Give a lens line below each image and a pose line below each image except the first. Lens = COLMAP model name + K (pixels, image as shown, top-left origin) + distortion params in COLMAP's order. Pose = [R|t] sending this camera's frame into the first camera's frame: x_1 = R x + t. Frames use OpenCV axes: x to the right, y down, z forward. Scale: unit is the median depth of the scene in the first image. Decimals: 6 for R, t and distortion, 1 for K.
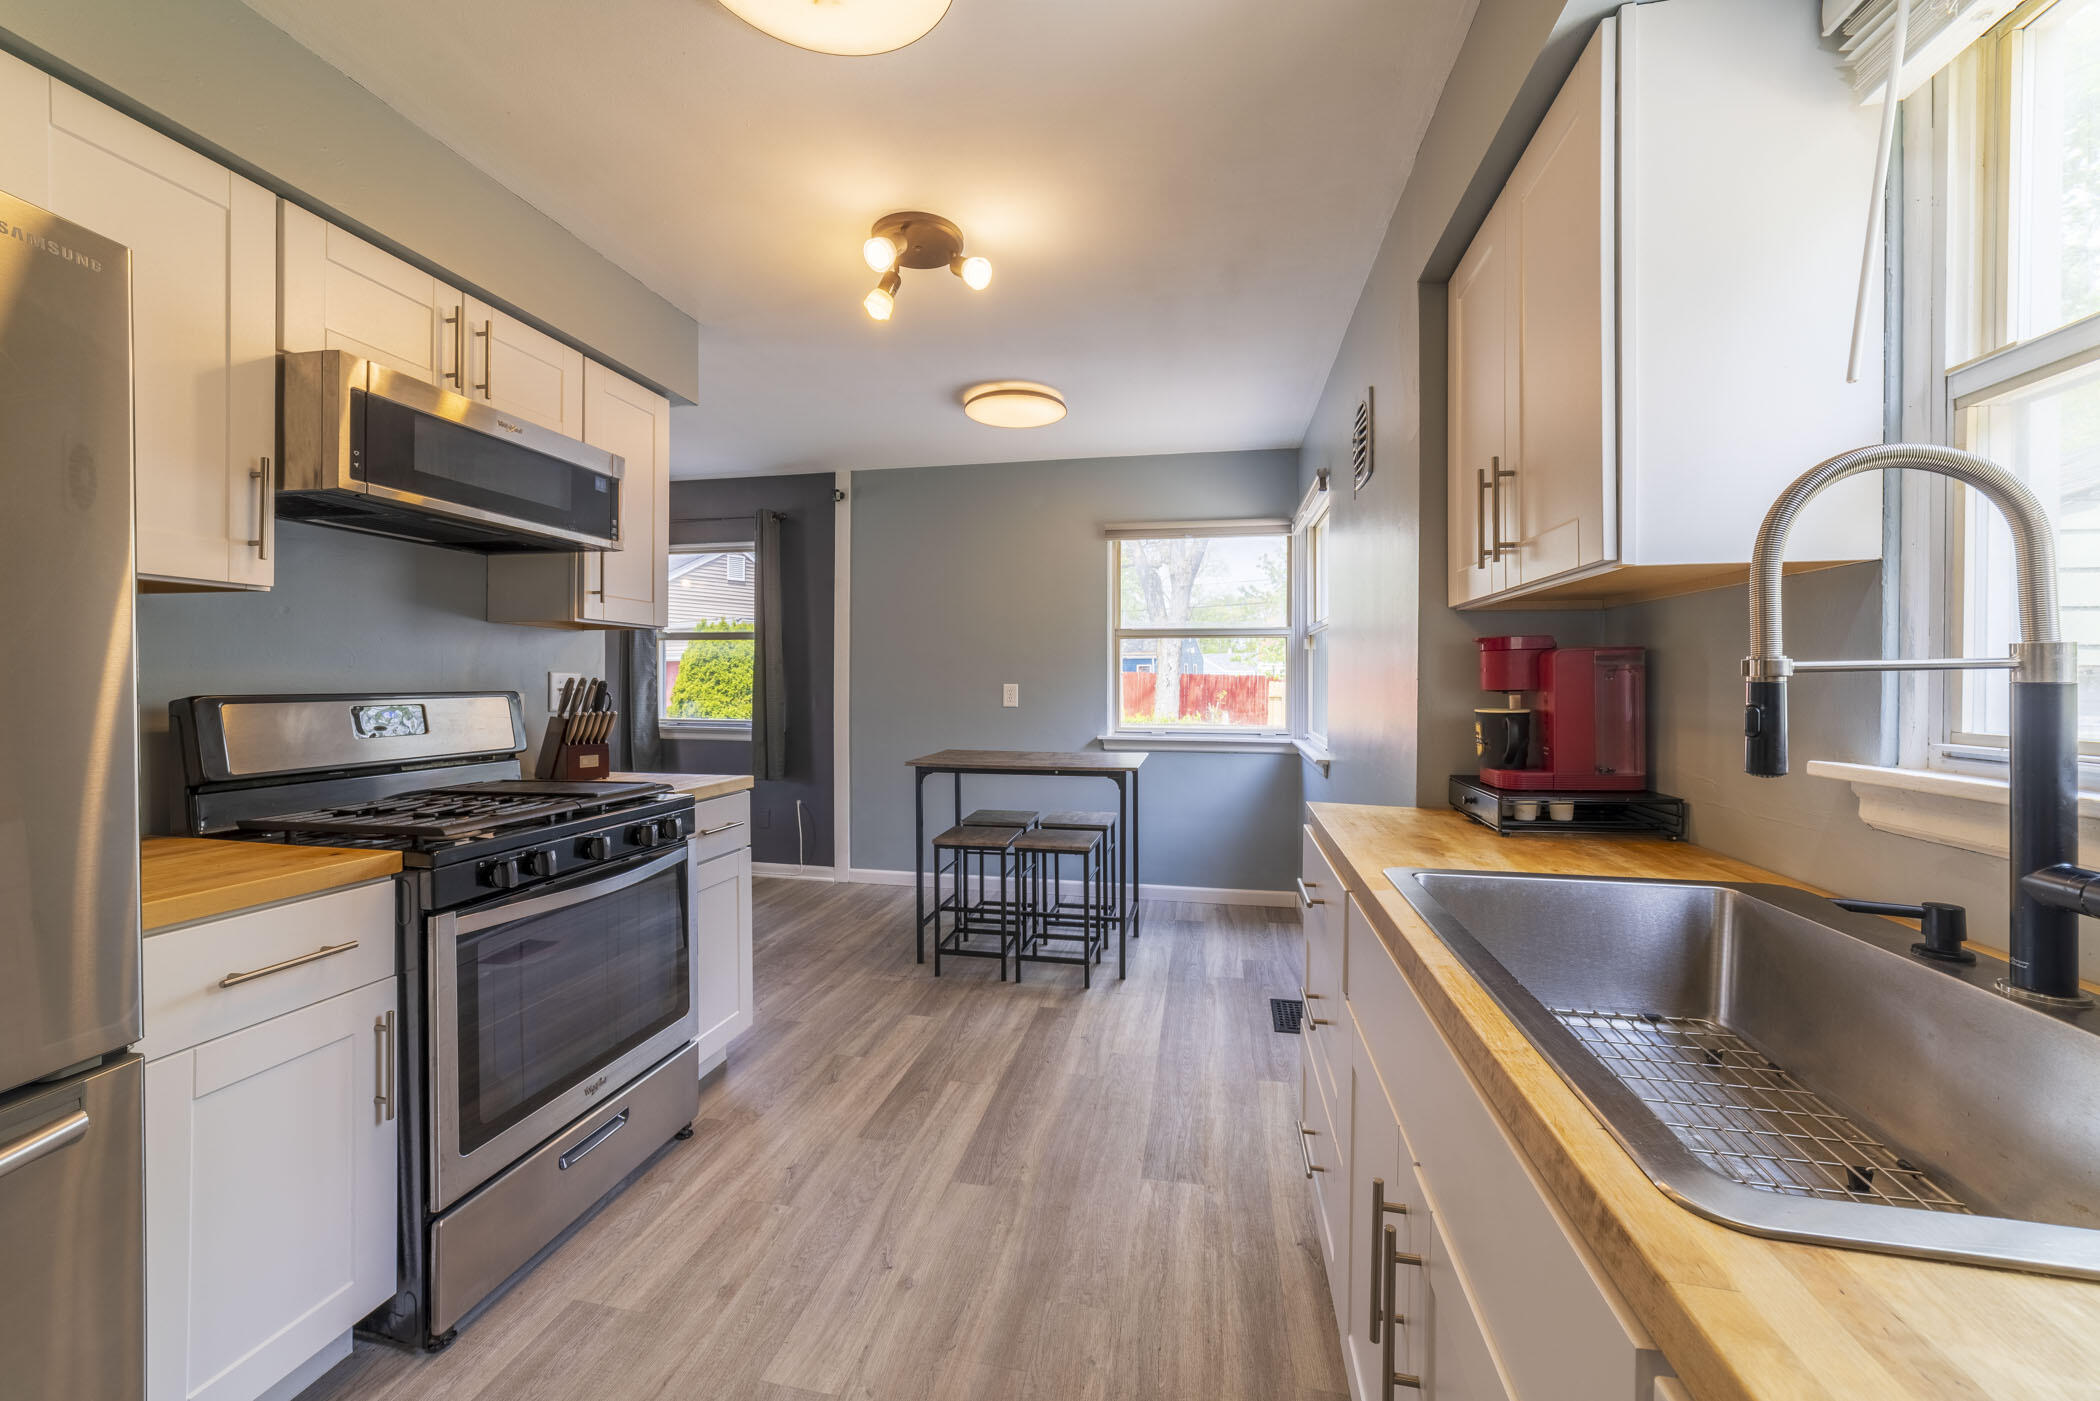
lens RADIAL K [[796.5, 0, 1041.7], [0, 796.5, 684.9], [0, 0, 1]] dist [-0.022965, 0.007661]
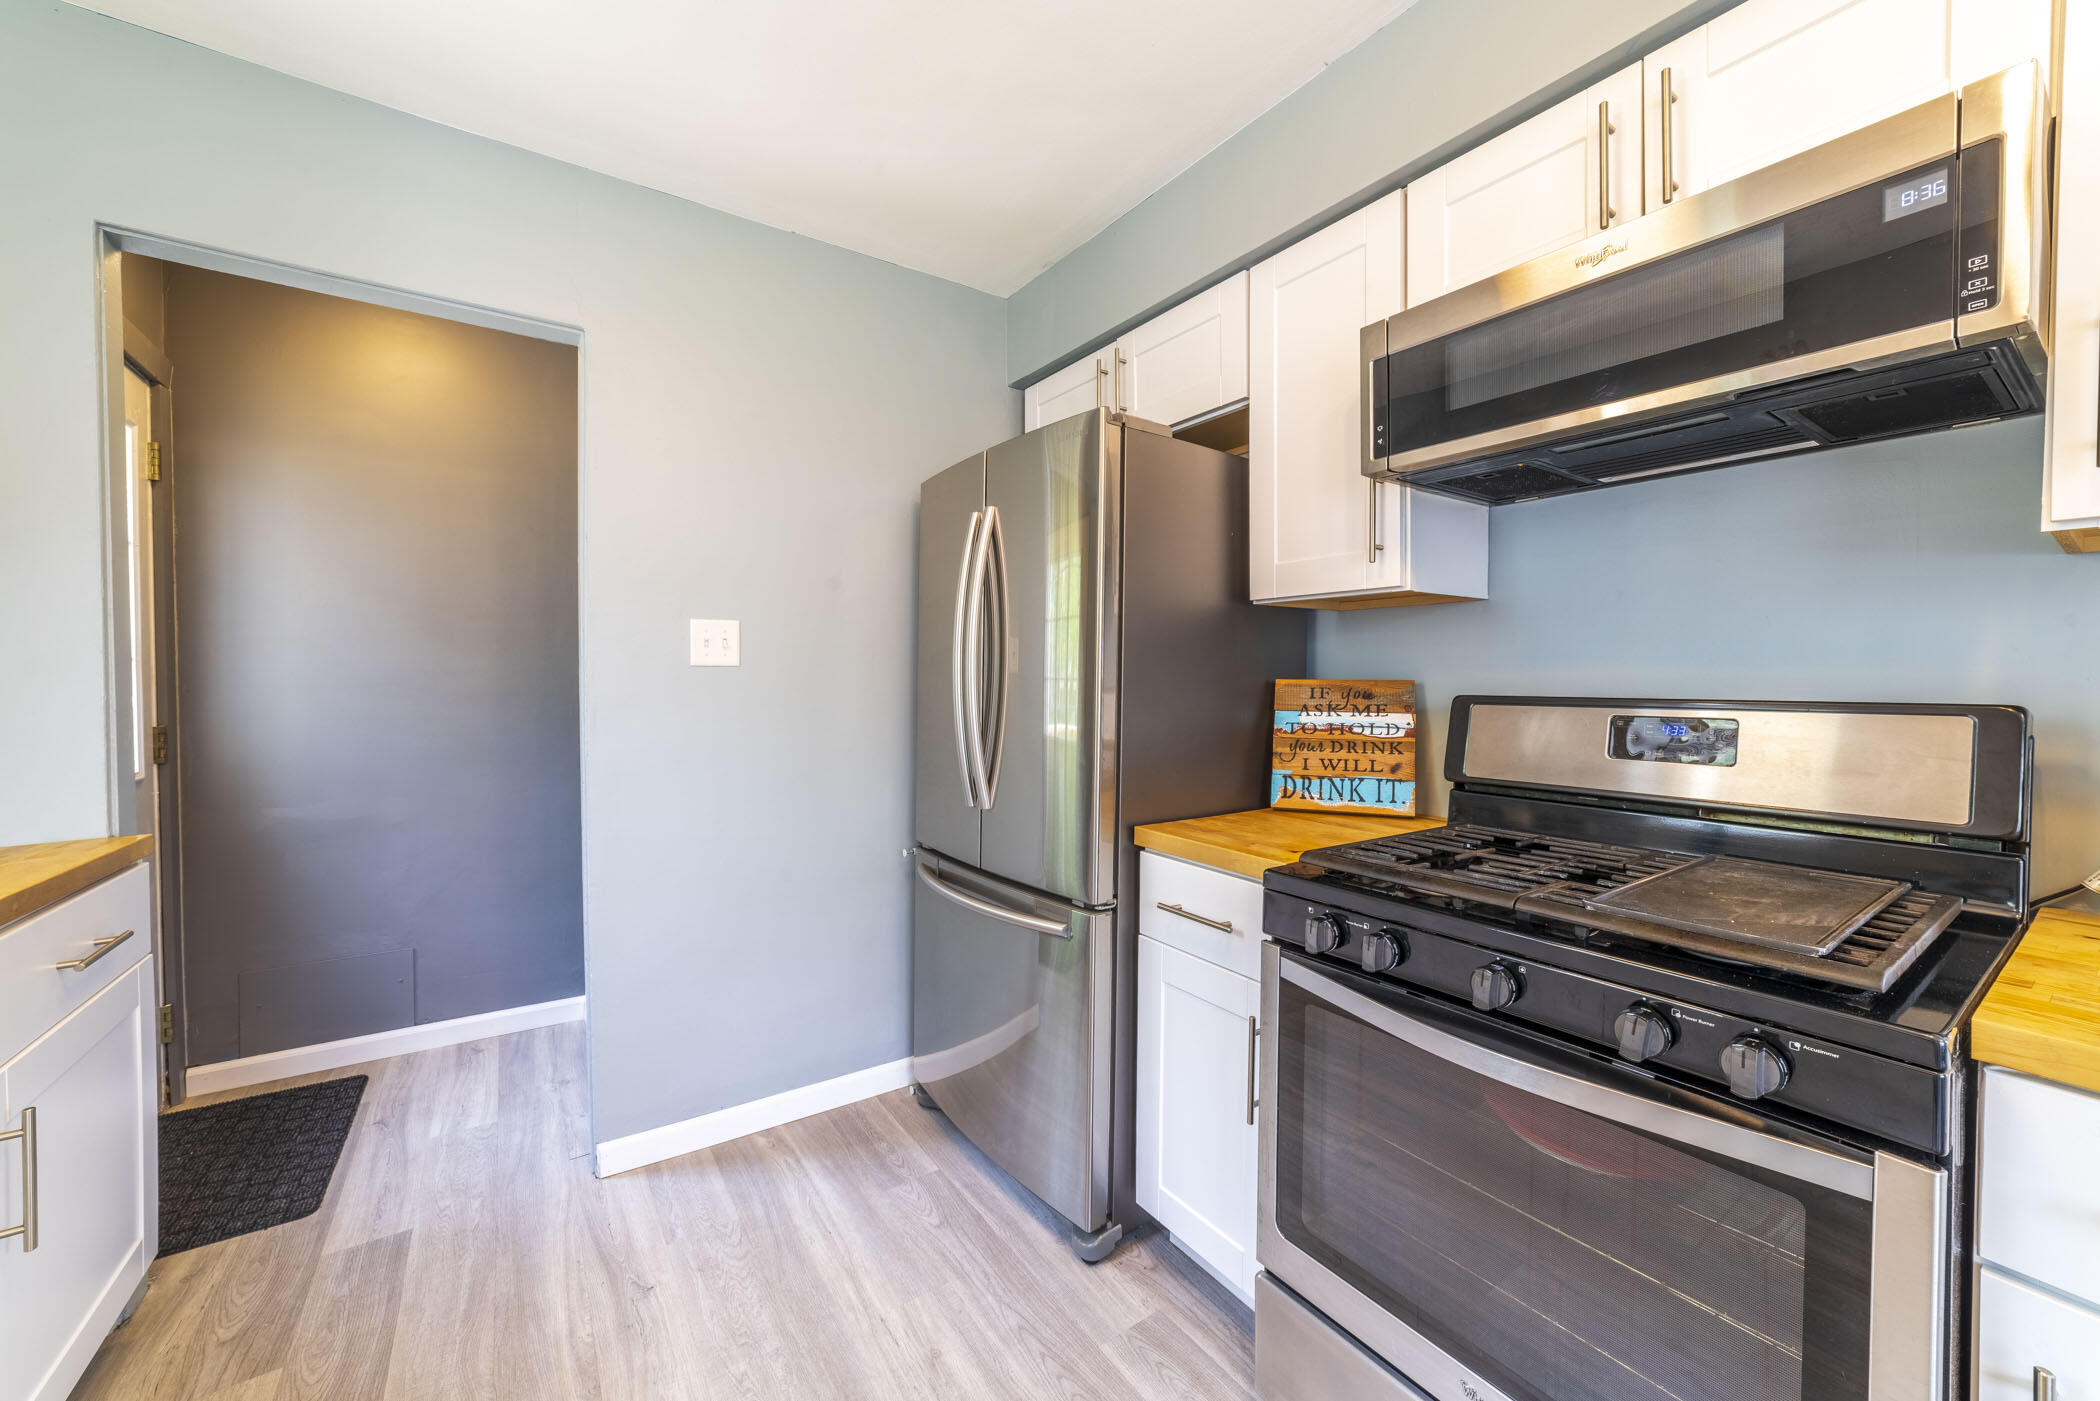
lens RADIAL K [[796.5, 0, 1048.1], [0, 796.5, 690.6], [0, 0, 1]] dist [-0.022965, 0.007661]
pose [[-0.690034, 0.012043, -0.723677, 0.037836], [-0.003899, 0.999785, 0.020356, -0.007865], [0.723767, 0.016868, -0.689839, 0.943301]]
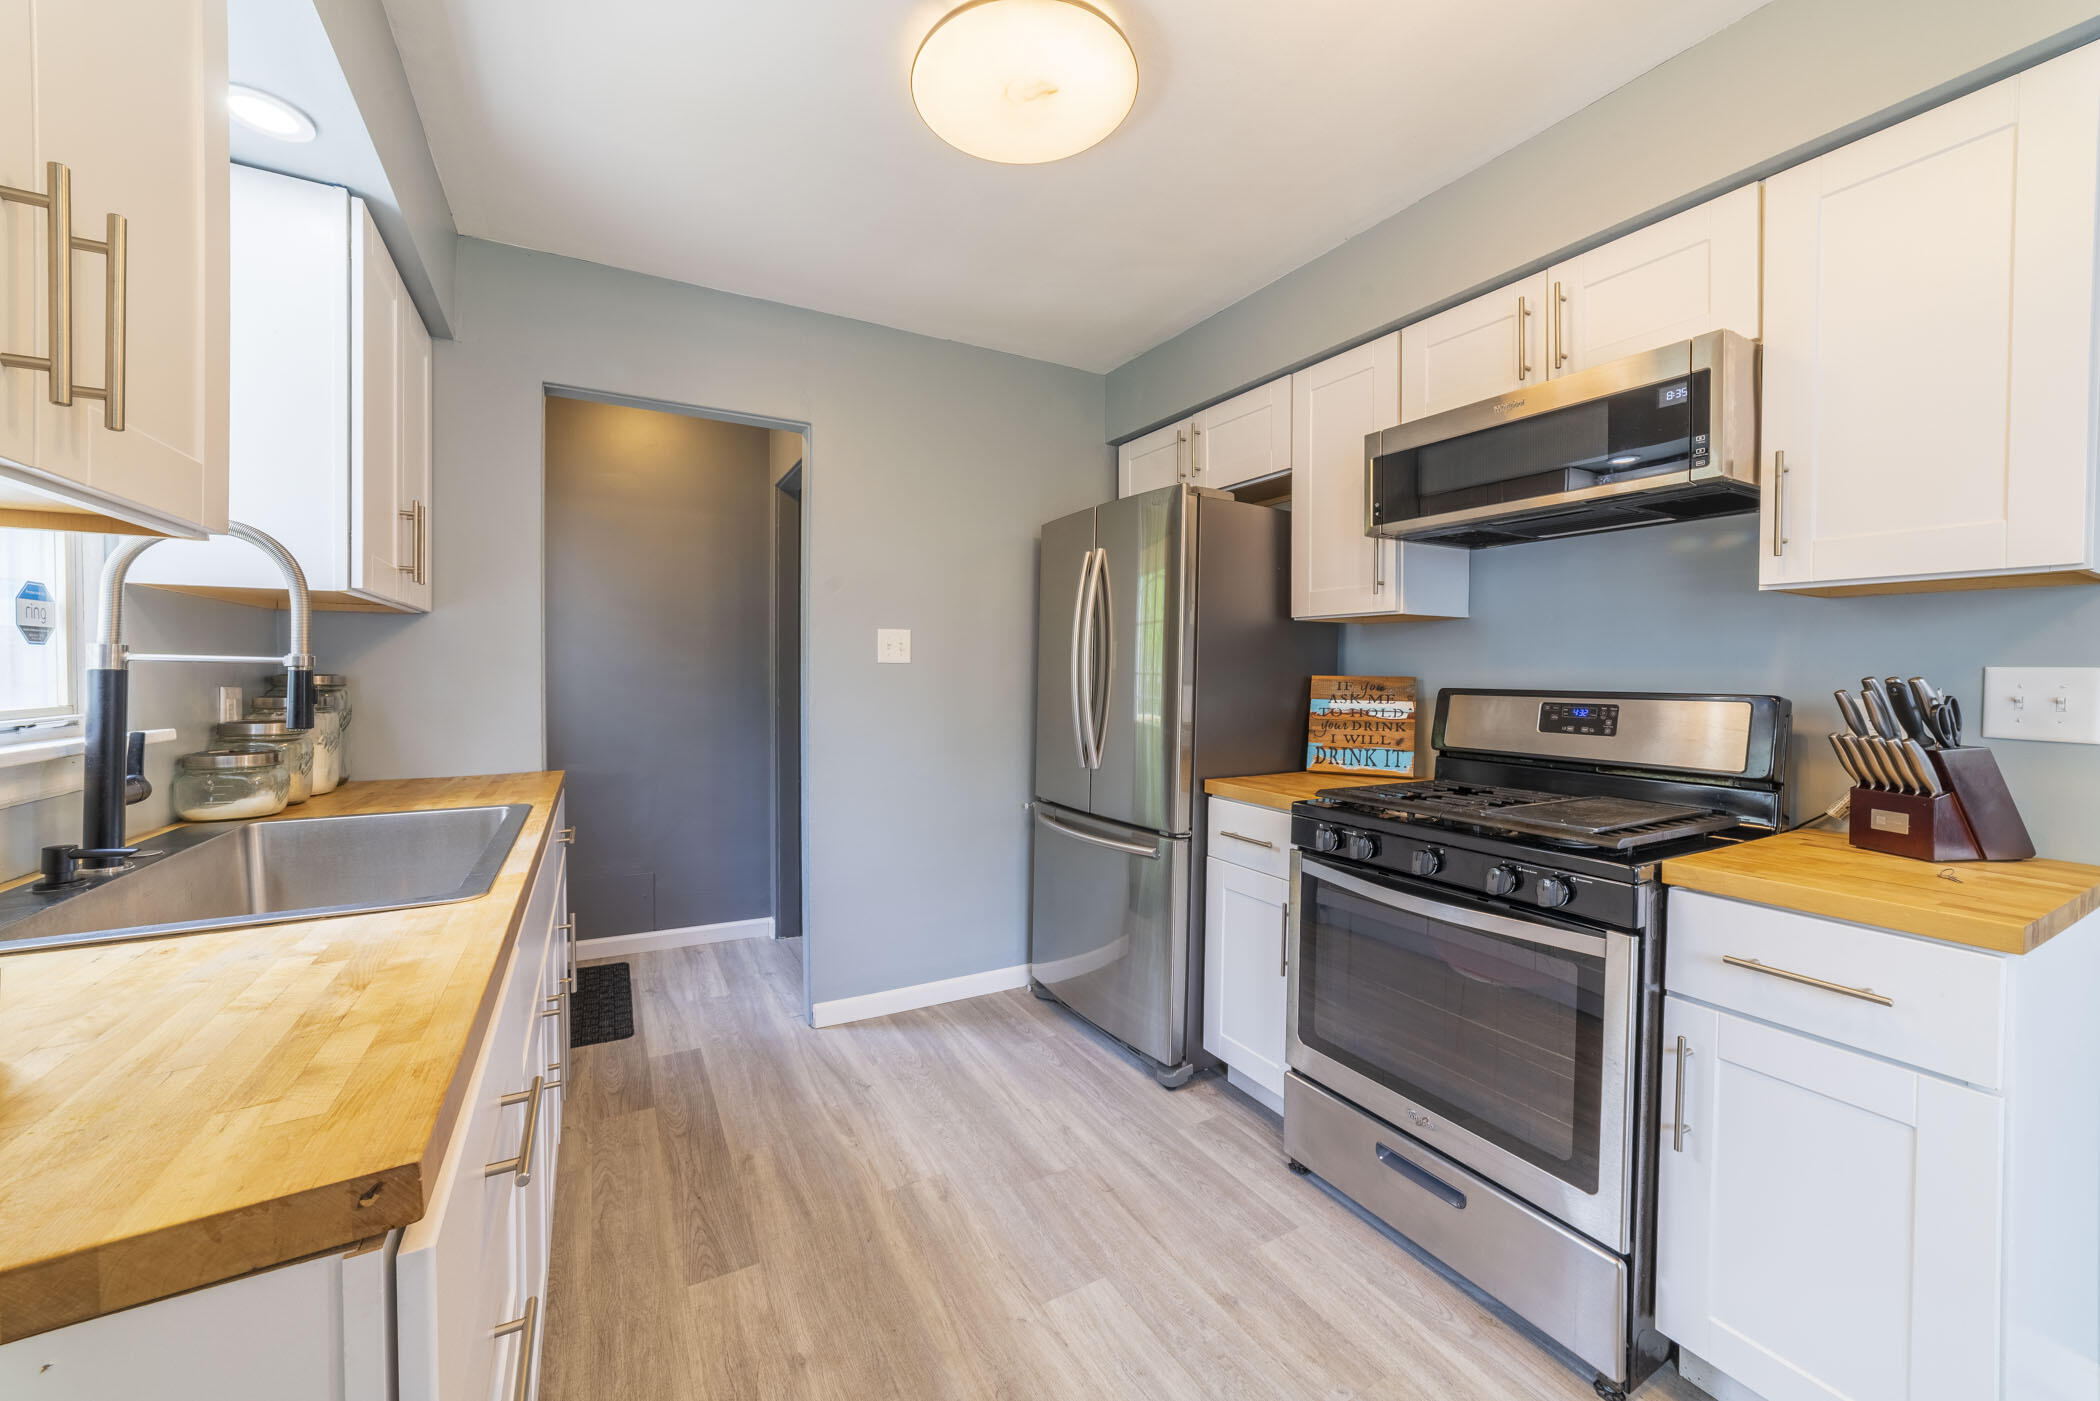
lens RADIAL K [[796.5, 0, 1040.4], [0, 796.5, 684.4], [0, 0, 1]] dist [-0.022965, 0.007661]
pose [[-0.754050, 0.006796, -0.656782, 0.301449], [-0.009338, 0.999734, 0.021066, -0.011251], [0.656750, 0.022018, -0.753786, 1.140149]]
